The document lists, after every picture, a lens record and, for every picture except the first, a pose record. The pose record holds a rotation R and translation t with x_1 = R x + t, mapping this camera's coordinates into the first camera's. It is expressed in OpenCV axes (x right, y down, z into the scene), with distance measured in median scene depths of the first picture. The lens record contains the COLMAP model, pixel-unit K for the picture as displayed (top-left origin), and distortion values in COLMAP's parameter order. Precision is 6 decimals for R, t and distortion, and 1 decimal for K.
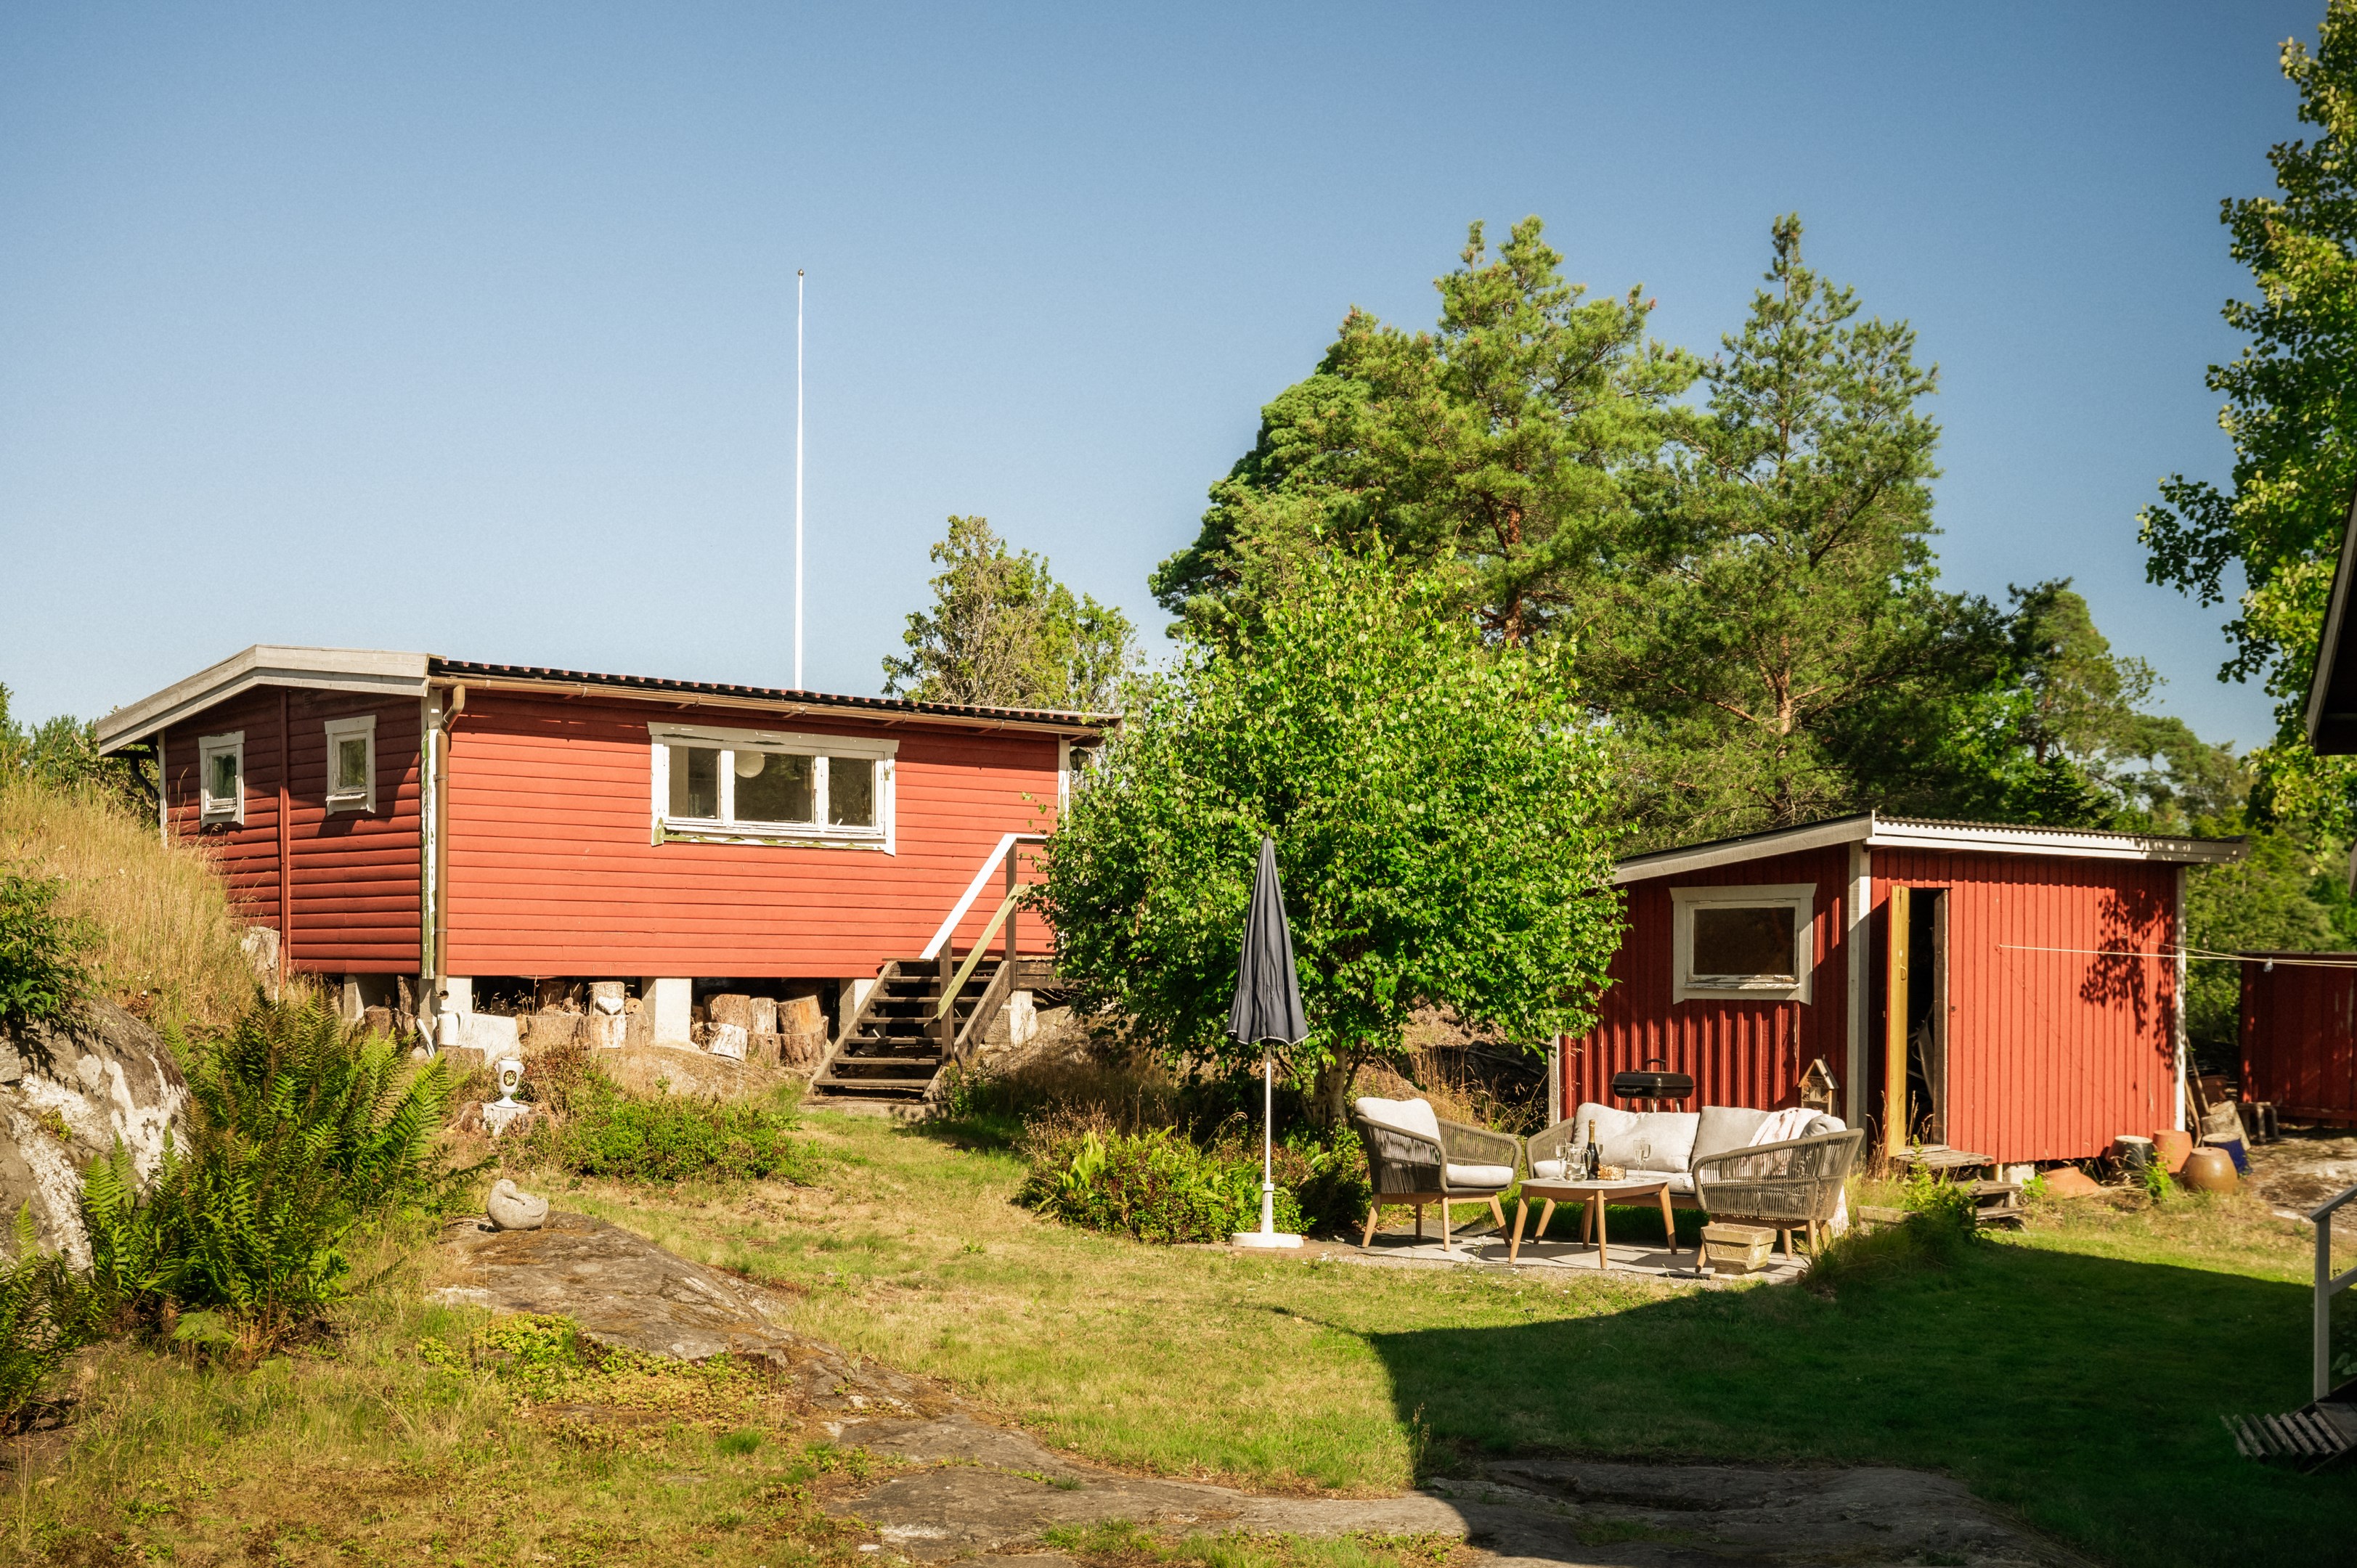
lens RADIAL K [[2722.8, 0, 1181.9], [0, 2722.8, 1000.1], [0, 0, 1]] dist [0.030935, 0.000000]
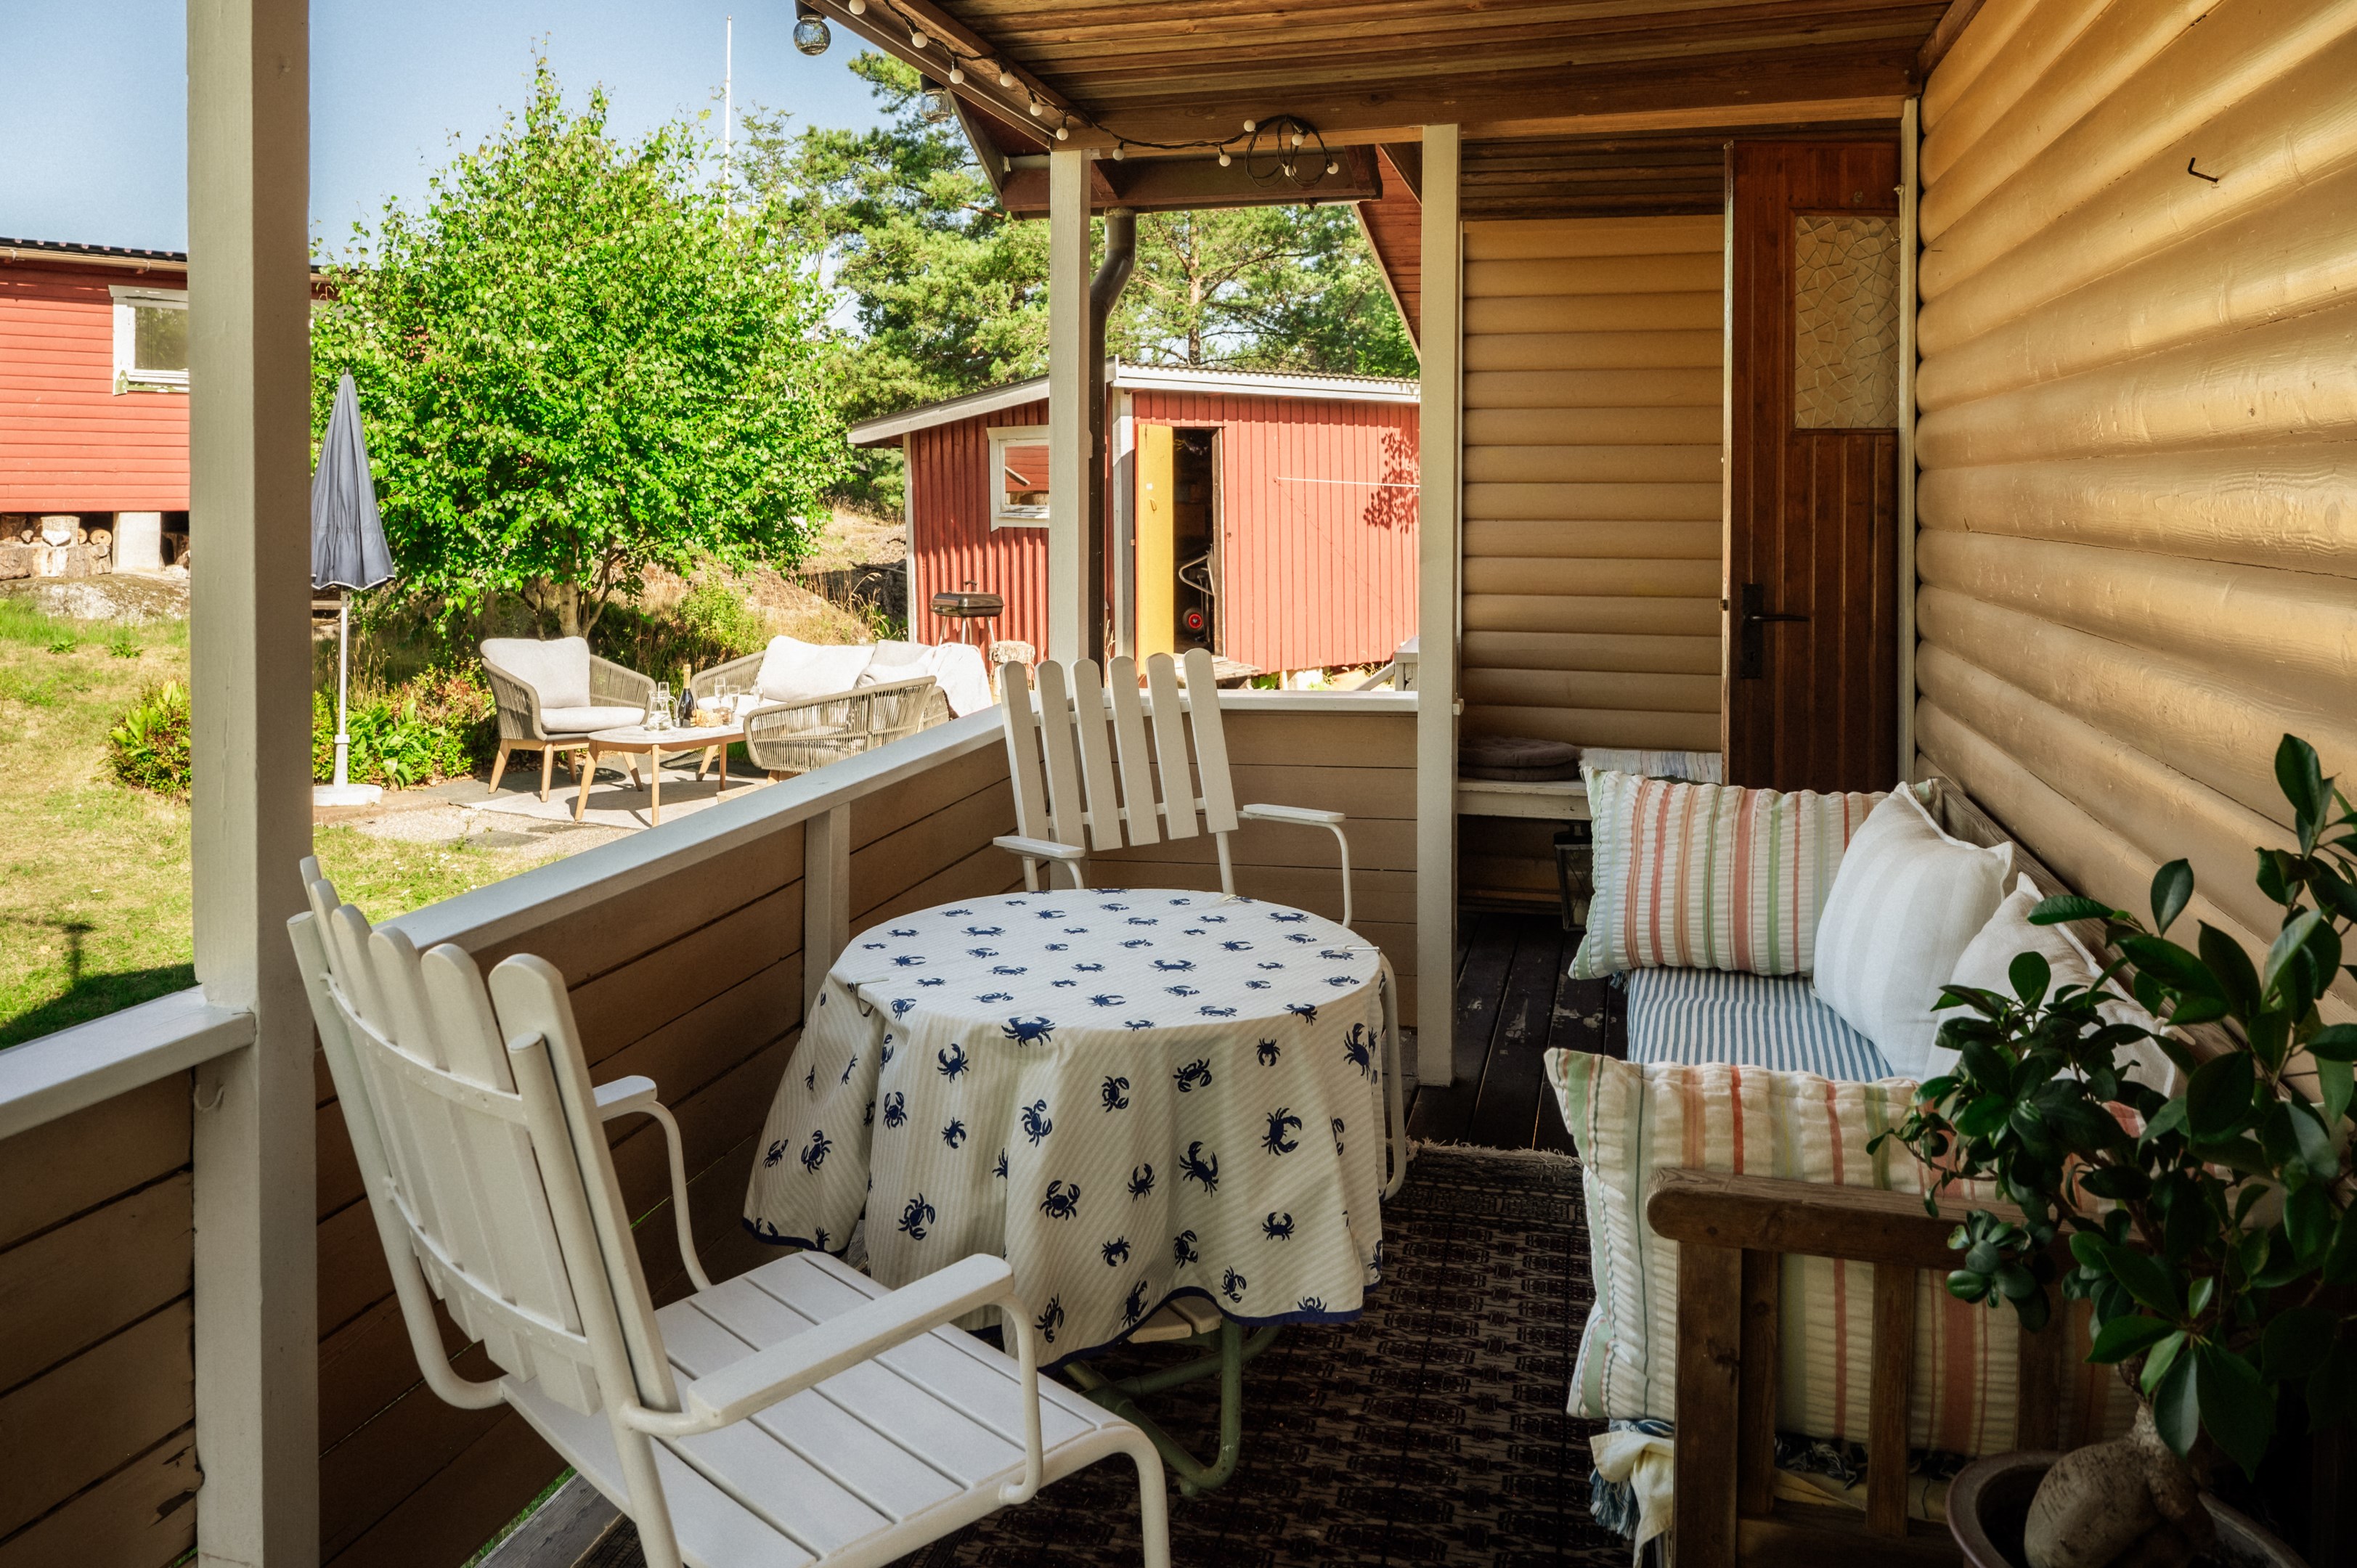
lens RADIAL K [[1740.9, 0, 1165.5], [0, 1740.9, 468.3], [0, 0, 1]] dist [0.011561, 0.005525]
pose [[0.999385, -0.005462, 0.034629, 0.217598], [0.006234, 0.999734, -0.022219, -0.007857], [-0.034499, 0.022422, 0.999153, 0.270680]]
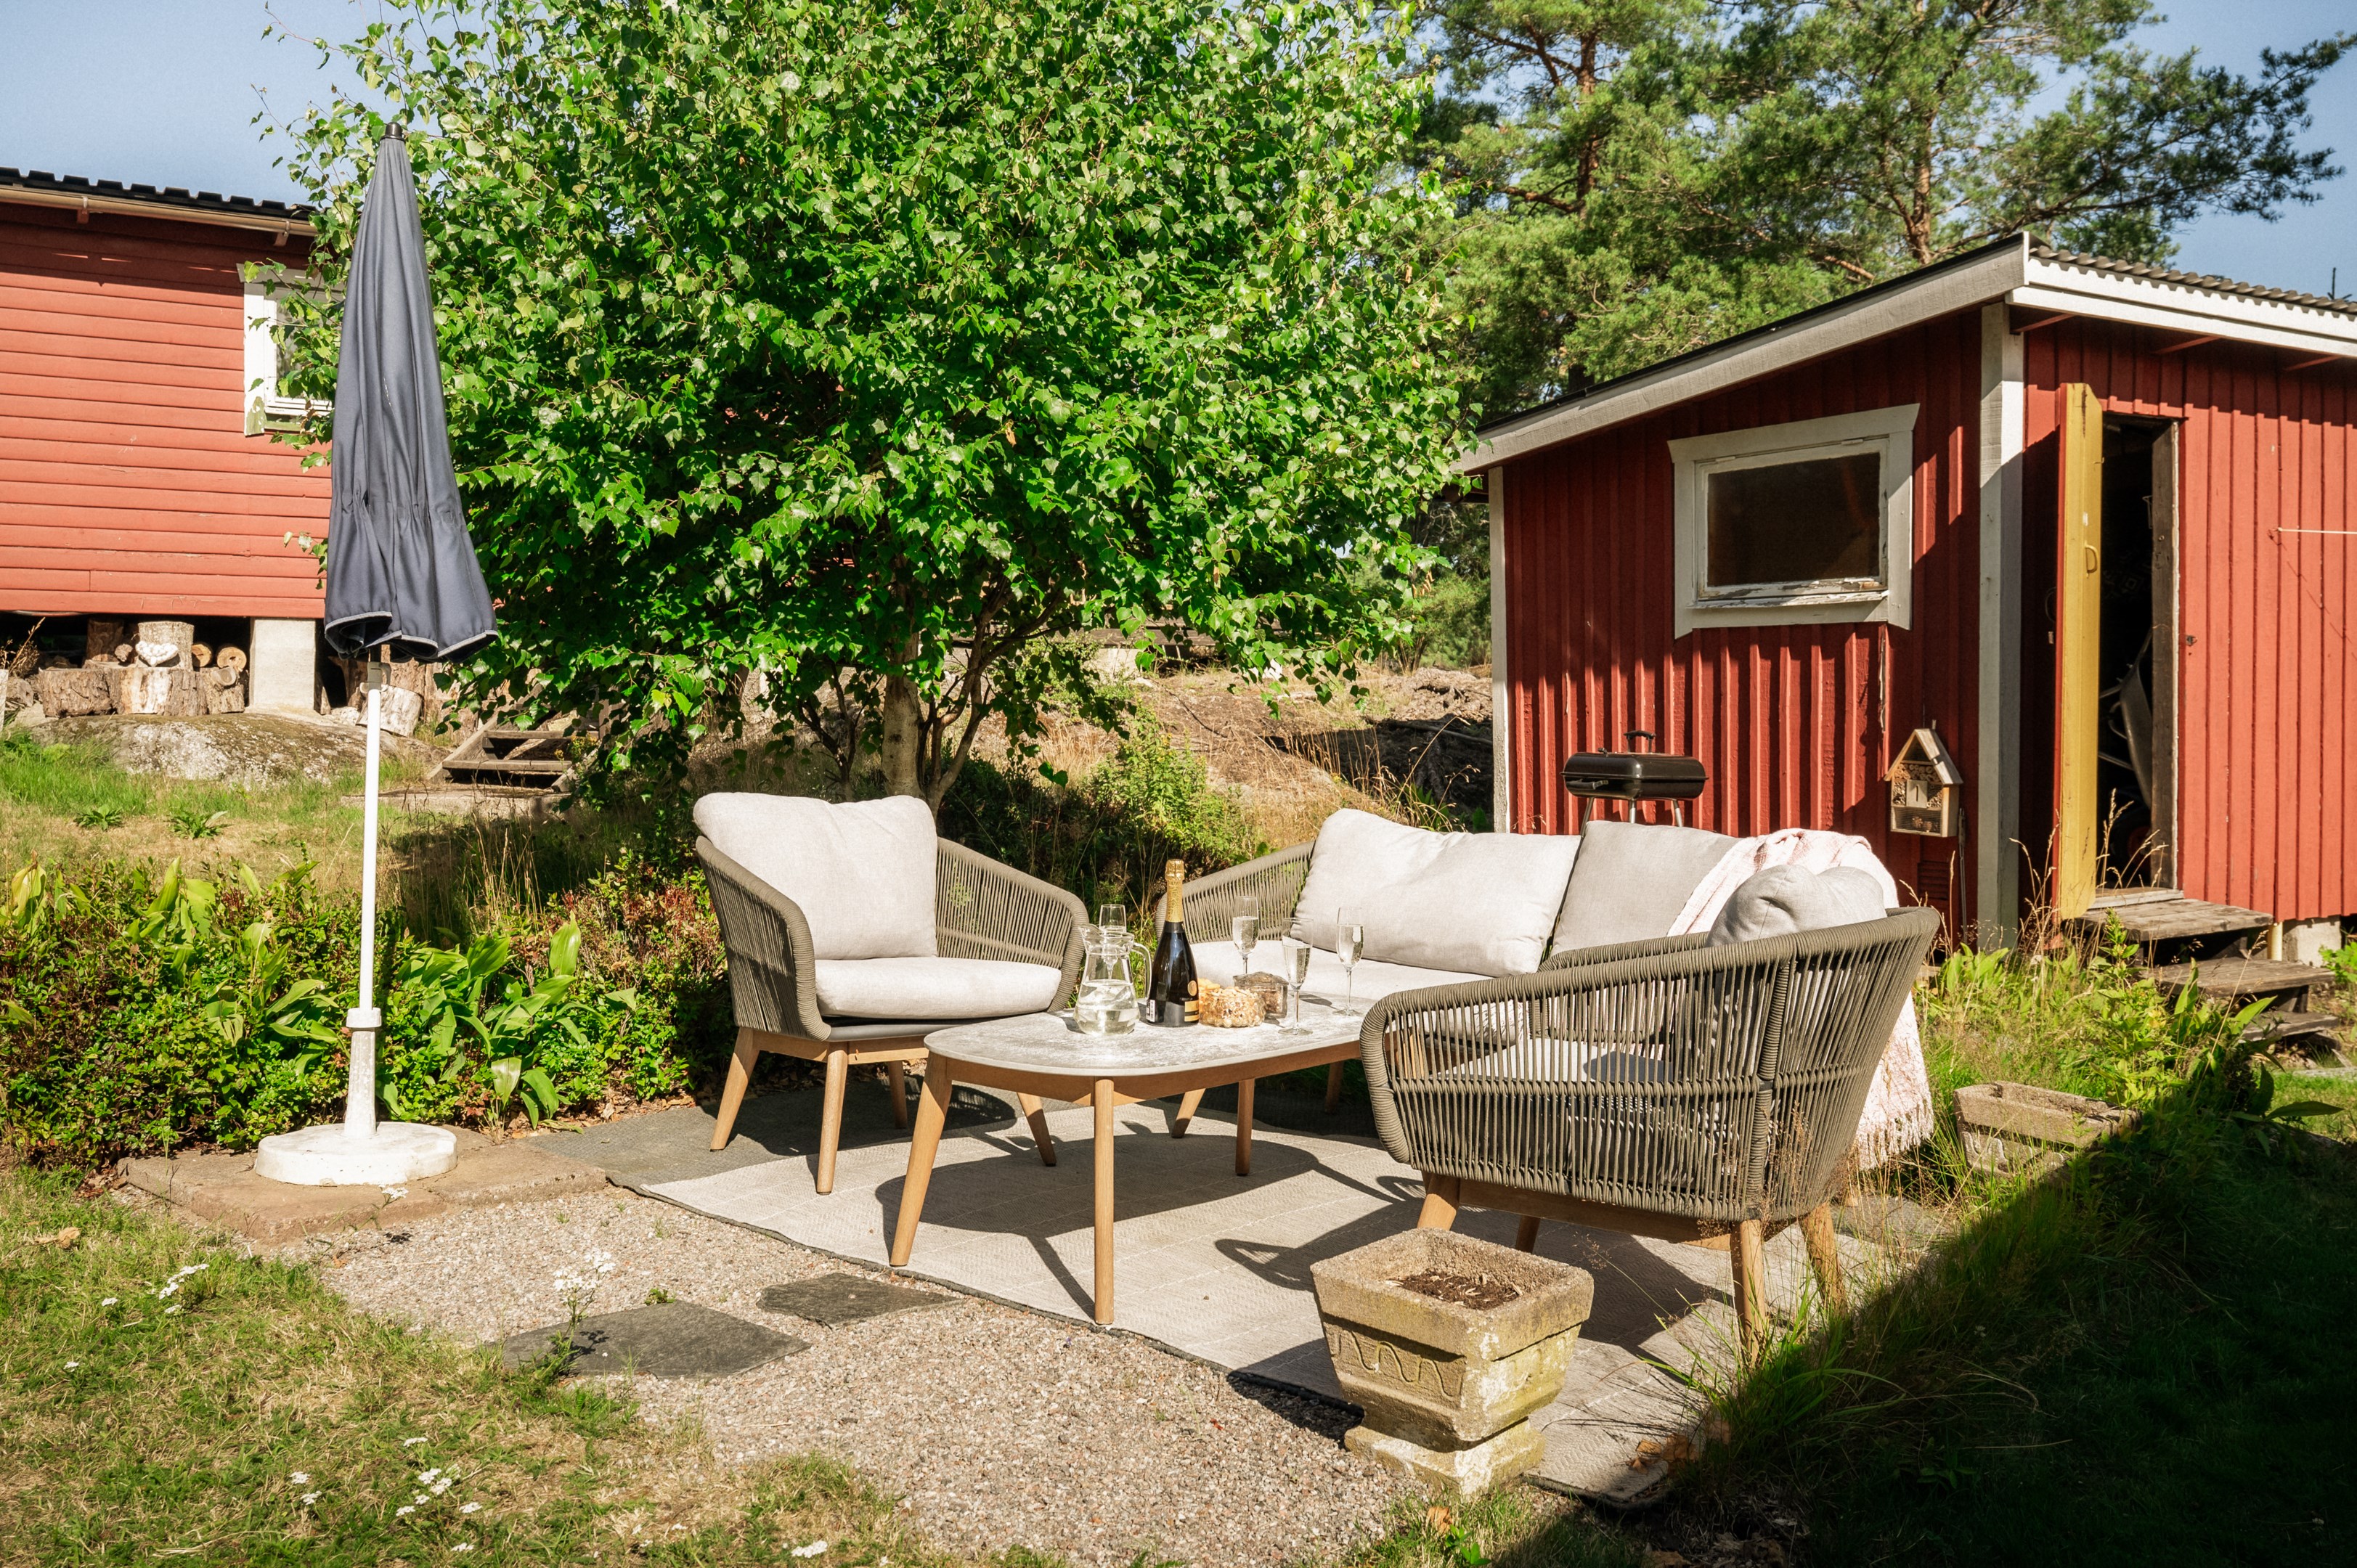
lens RADIAL K [[2003.0, 0, 1165.6], [0, 2003.0, 698.4], [0, 0, 1]] dist [-0.011100, 0.033795]
pose [[0.983627, 0.000548, -0.180216, 0.143591], [-0.002674, 0.999930, -0.011555, 0.018727], [0.180197, 0.011848, 0.983559, 0.533673]]
